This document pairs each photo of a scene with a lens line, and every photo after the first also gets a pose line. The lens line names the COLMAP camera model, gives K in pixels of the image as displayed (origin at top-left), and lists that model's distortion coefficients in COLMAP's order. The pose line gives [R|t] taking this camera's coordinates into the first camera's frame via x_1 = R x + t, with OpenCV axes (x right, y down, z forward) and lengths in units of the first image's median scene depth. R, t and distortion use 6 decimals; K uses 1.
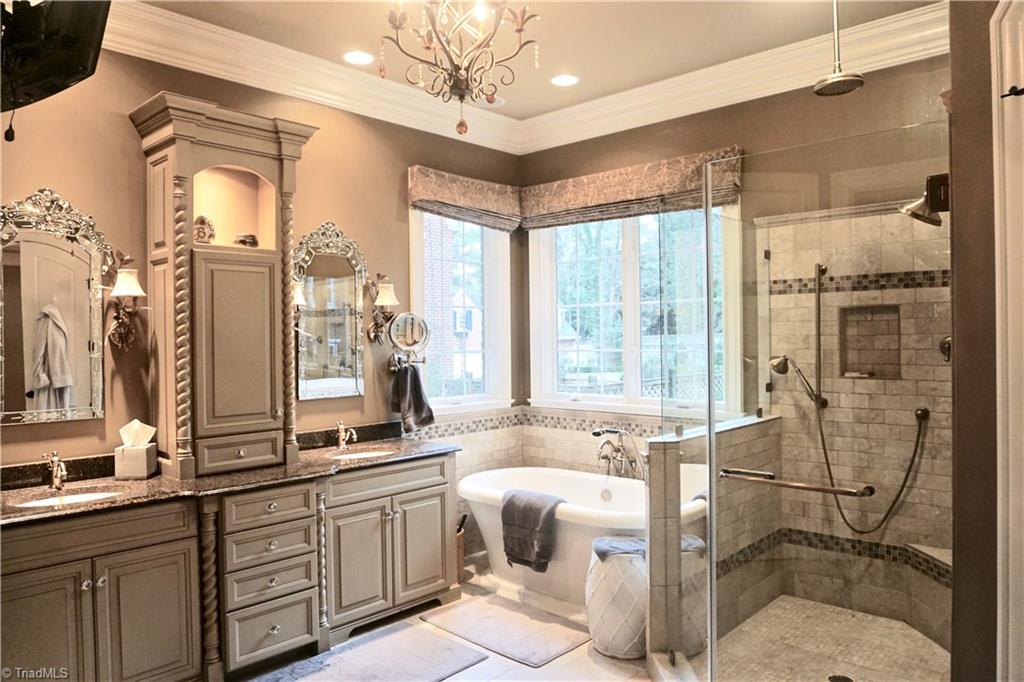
lens RADIAL K [[723.1, 0, 510.4], [0, 723.1, 344.8], [0, 0, 1]] dist [-0.079022, 0.026481]
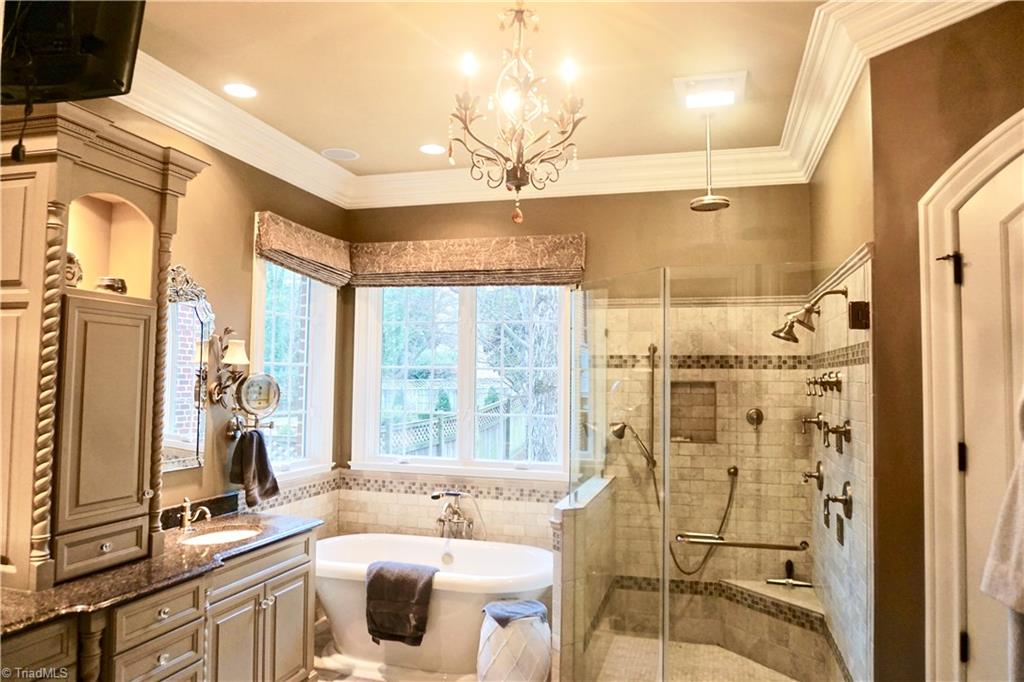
lens RADIAL K [[723.1, 0, 515.7], [0, 723.1, 337.1], [0, 0, 1]] dist [-0.079022, 0.026481]
pose [[0.880509, 0.051429, 0.471231, -0.336374], [-0.019958, 0.997238, -0.071545, -0.037145], [-0.473609, 0.053591, 0.879103, 0.067432]]
